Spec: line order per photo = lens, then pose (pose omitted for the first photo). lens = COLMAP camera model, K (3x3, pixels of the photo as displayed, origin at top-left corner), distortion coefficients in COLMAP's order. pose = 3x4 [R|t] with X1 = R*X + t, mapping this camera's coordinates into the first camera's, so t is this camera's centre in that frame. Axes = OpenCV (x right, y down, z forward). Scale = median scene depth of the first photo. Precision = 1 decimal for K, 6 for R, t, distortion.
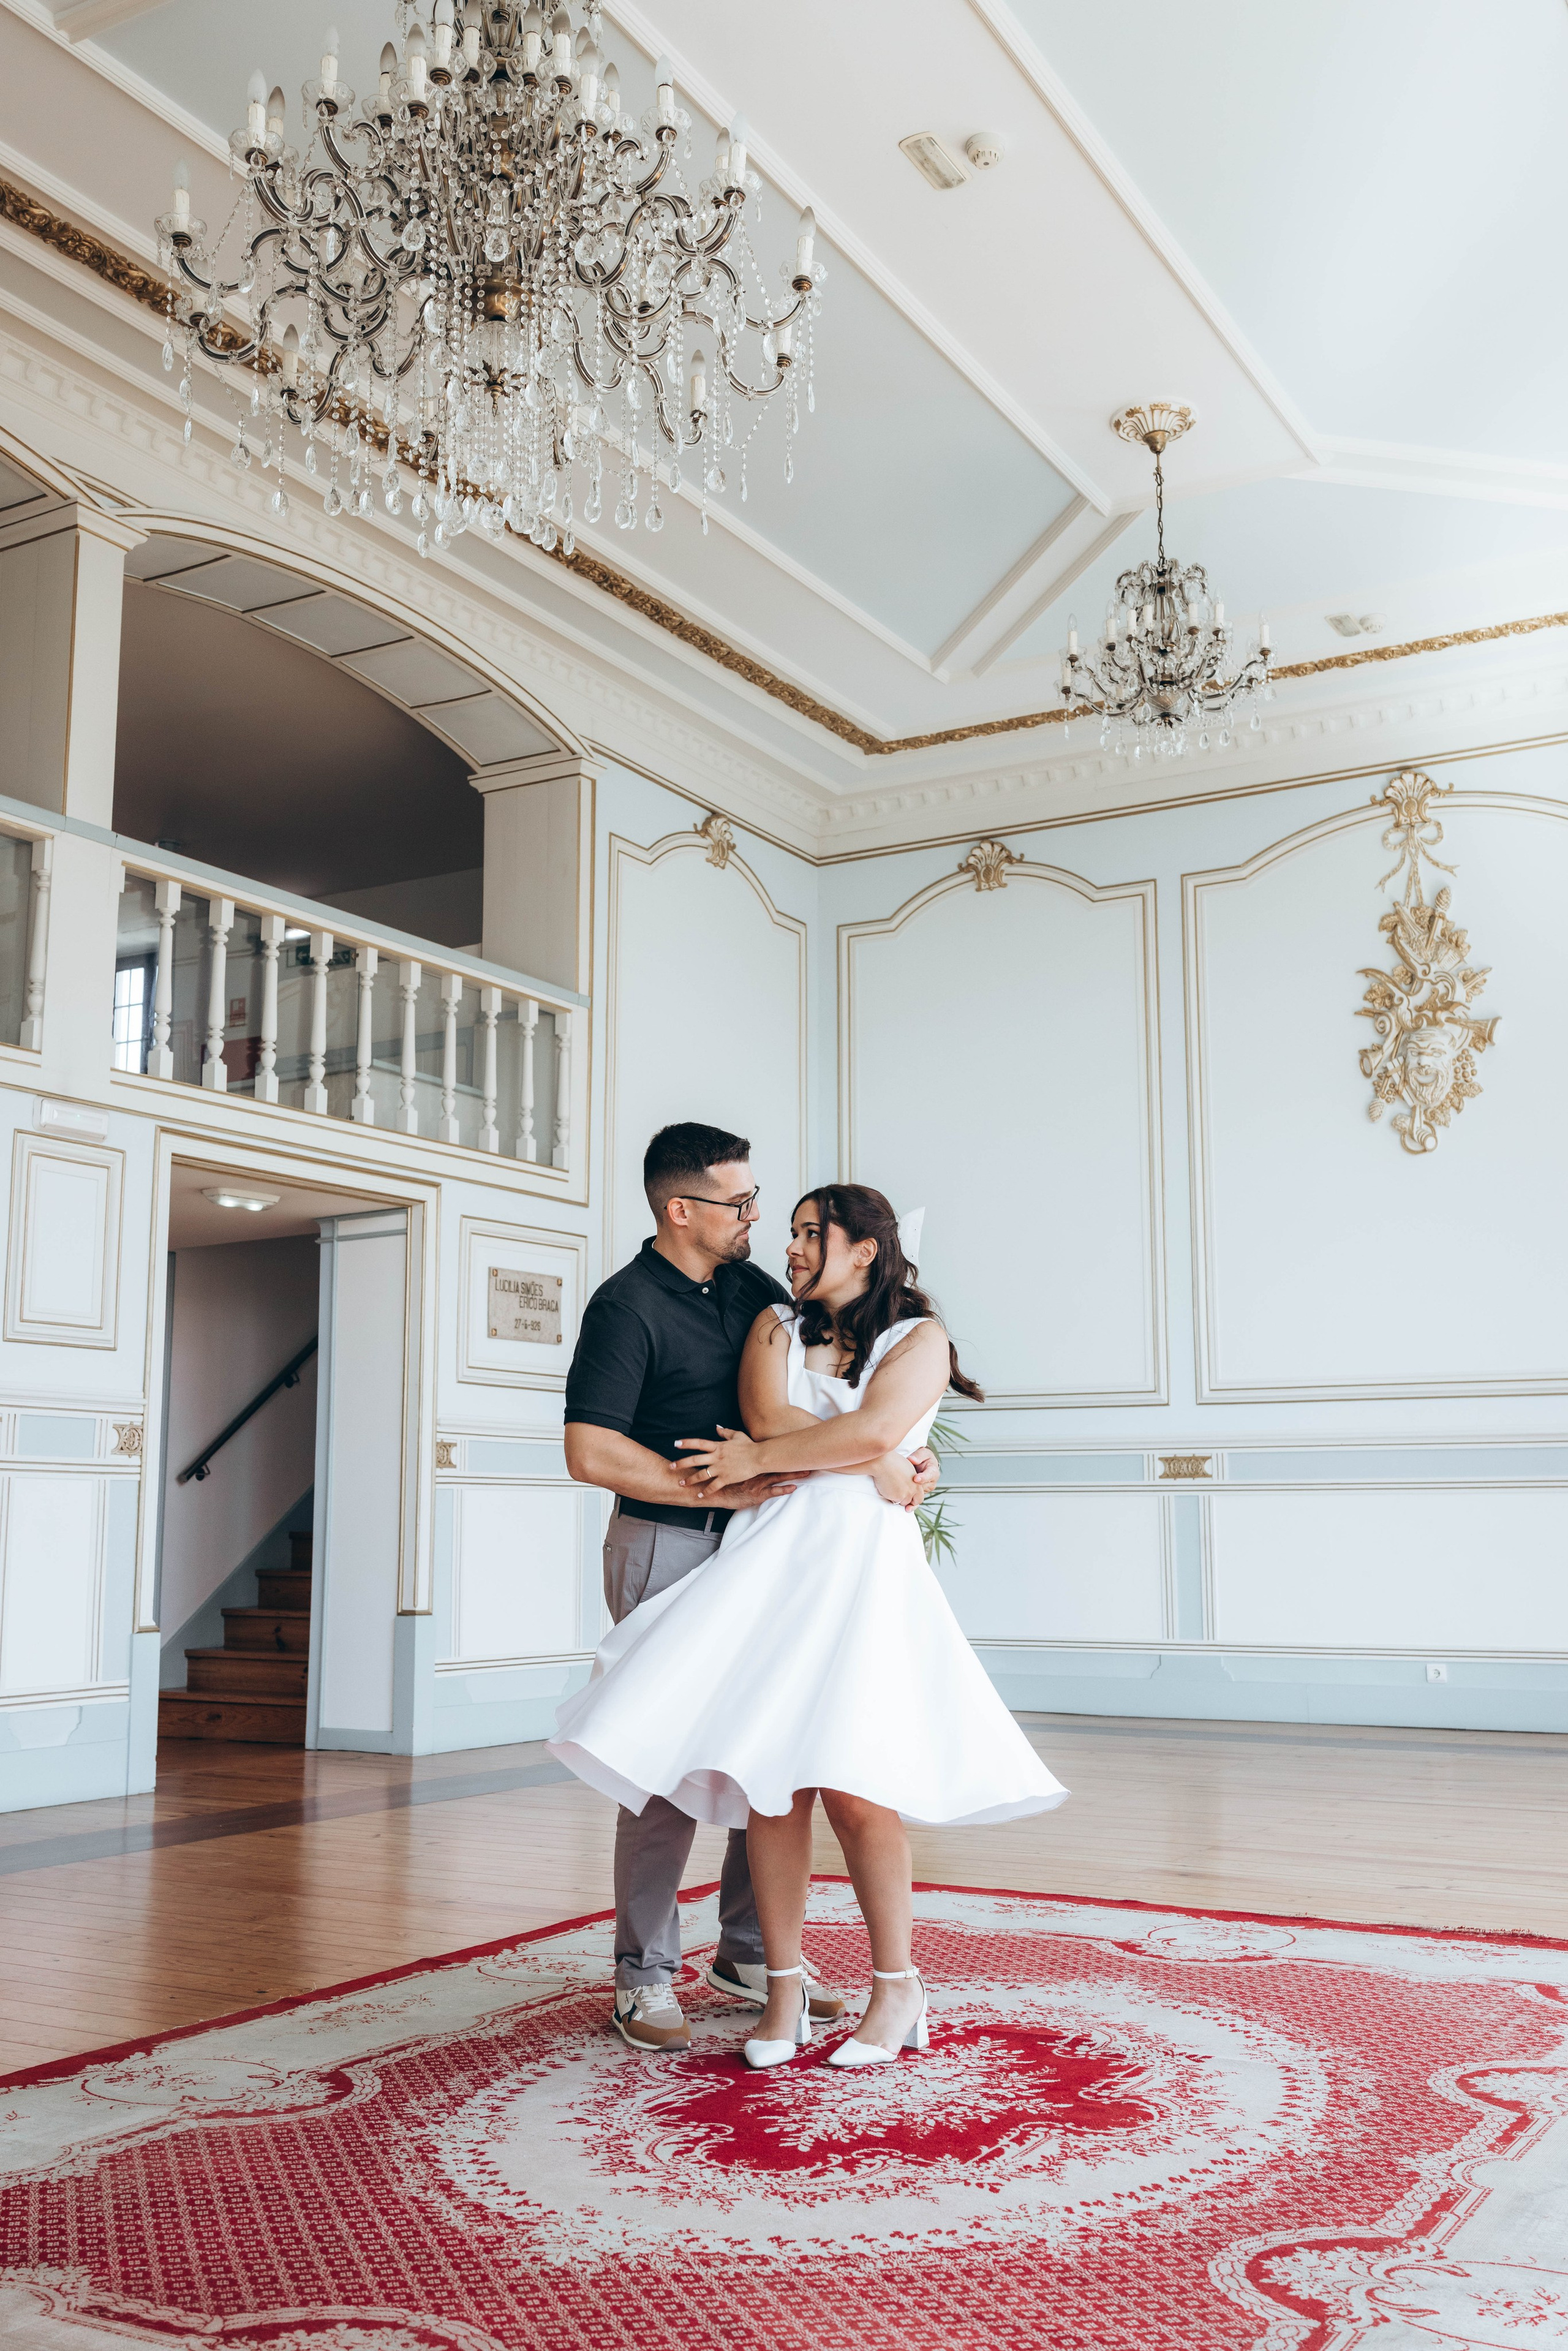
lens RADIAL K [[2273.3, 0, 784.0], [0, 2273.3, 1175.5], [0, 0, 1]] dist [0.012973, -0.023686]
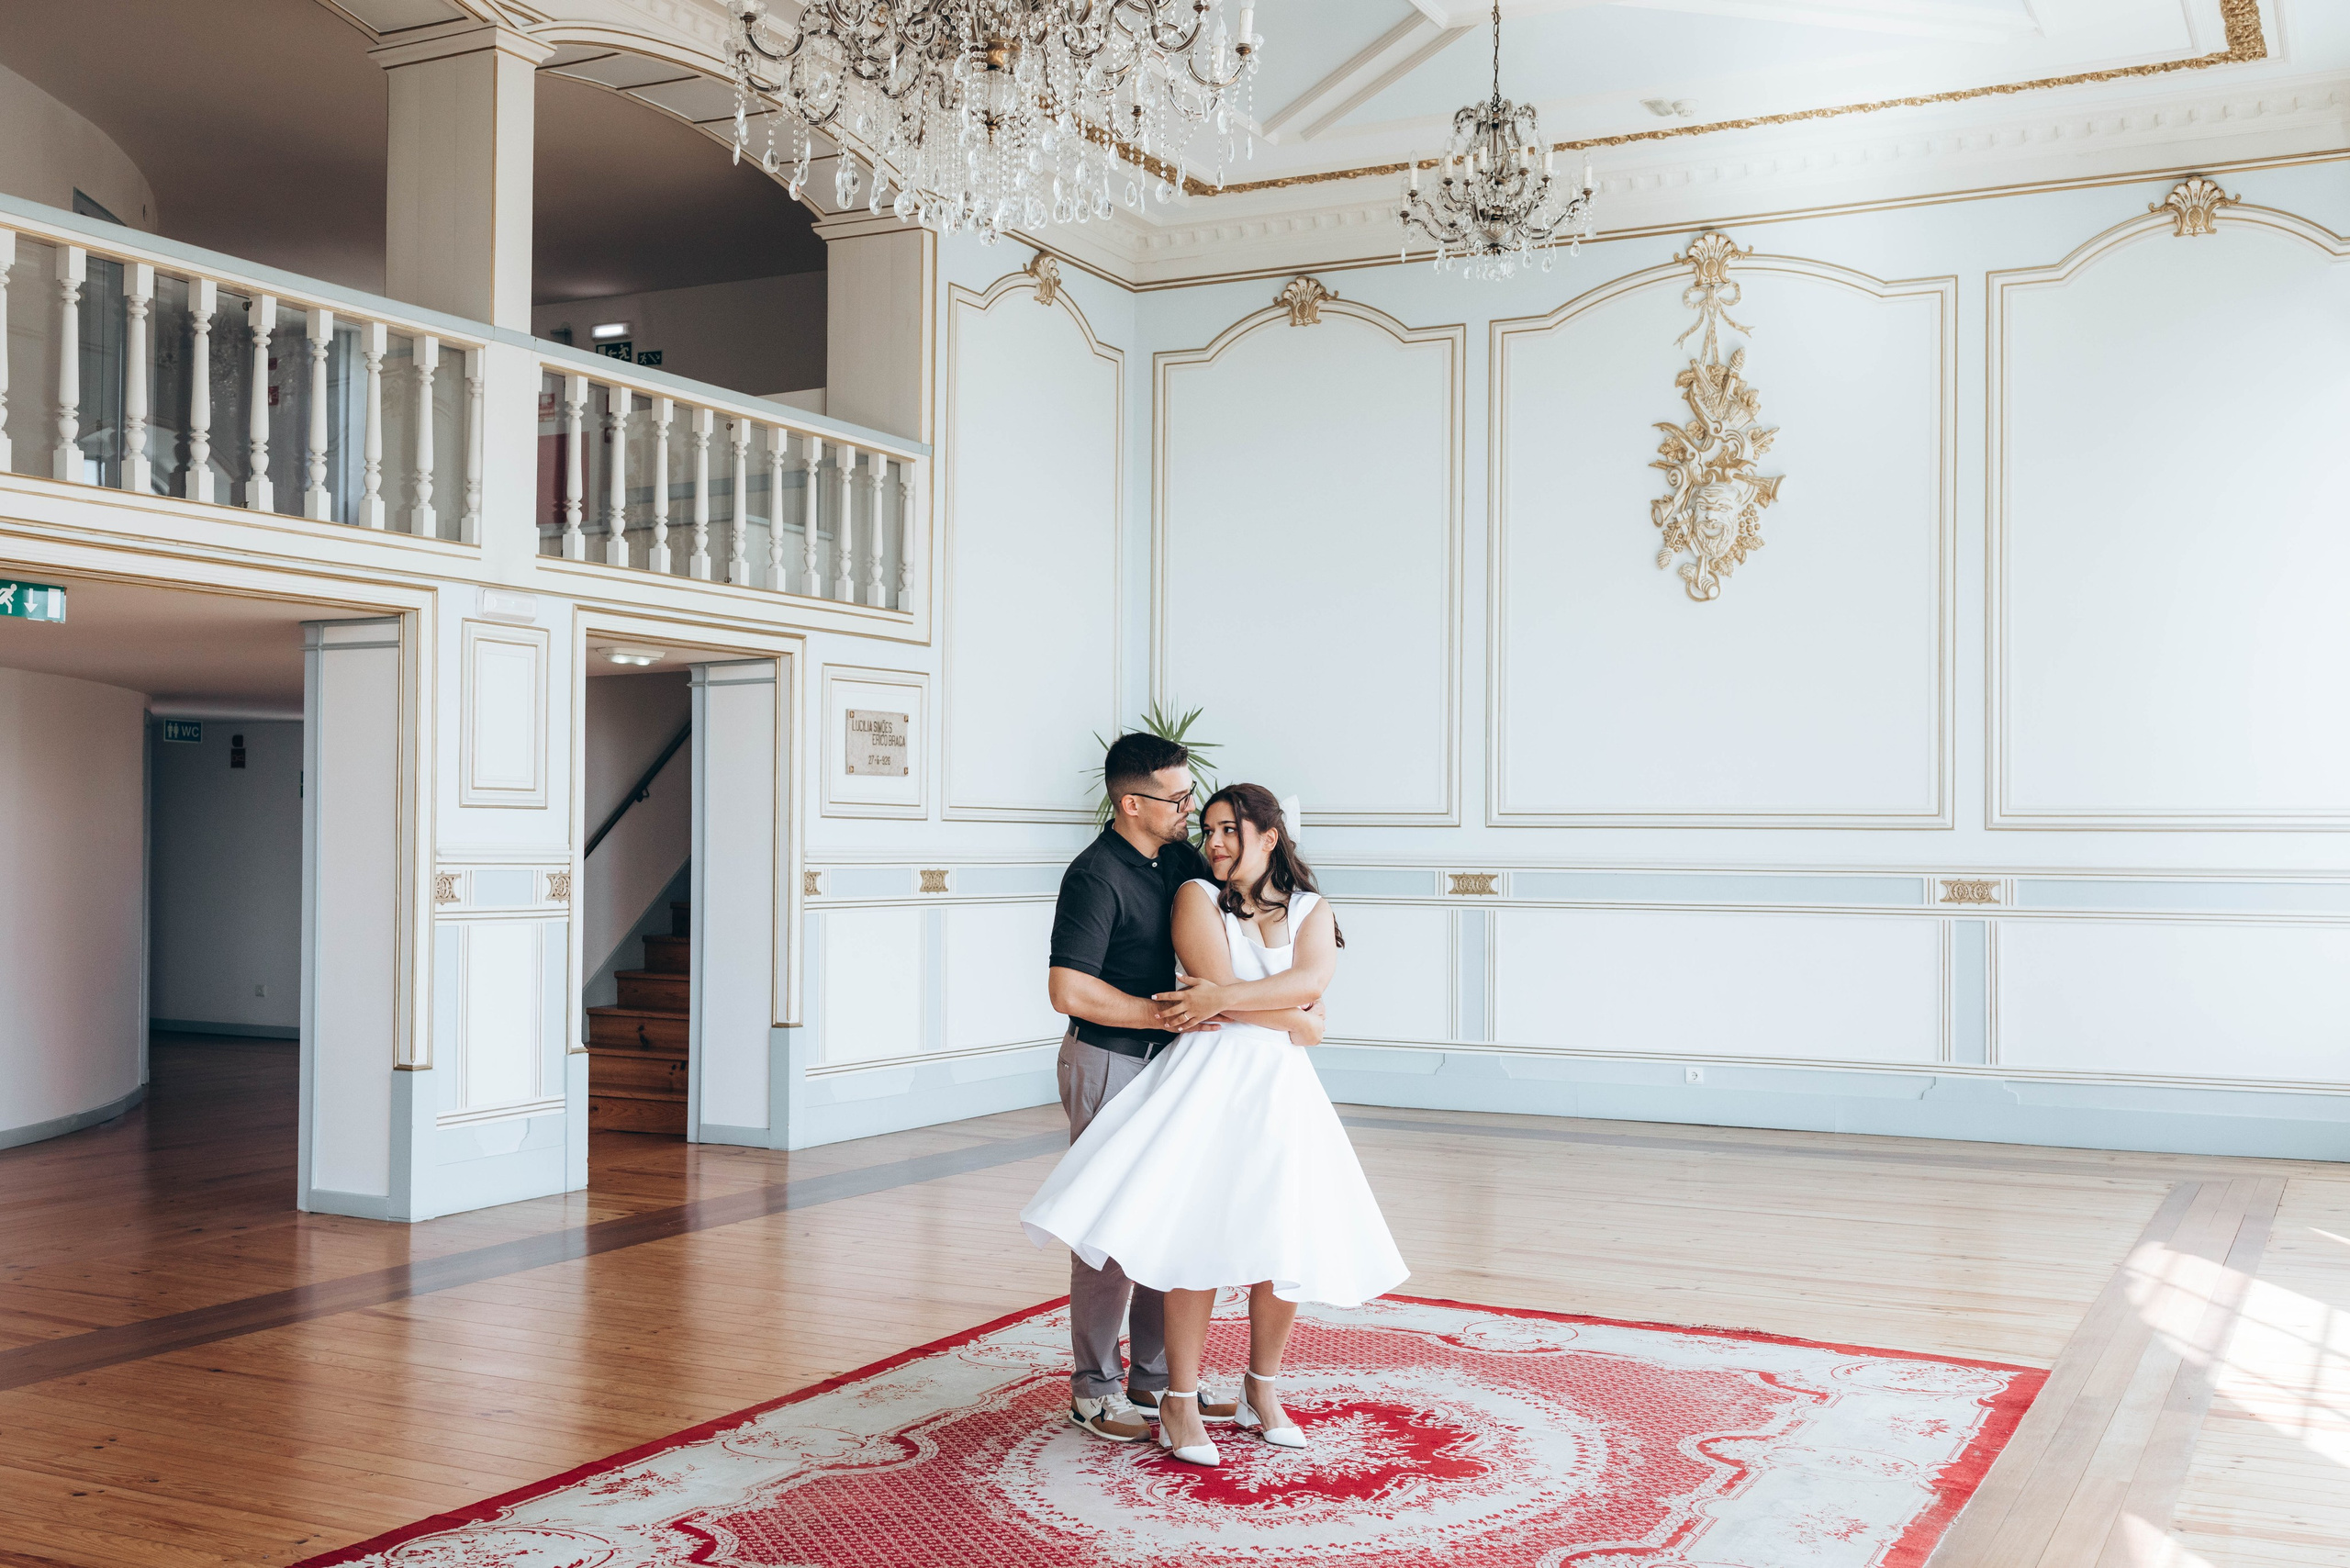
lens RADIAL K [[2500.8, 0, 1075.0], [0, 2500.8, 806.7], [0, 0, 1]] dist [0.014563, -0.023330]
pose [[0.999439, 0.010745, 0.031707, -0.061492], [-0.015139, 0.989783, 0.141778, -0.089187], [-0.029860, -0.142178, 0.989391, -0.200349]]
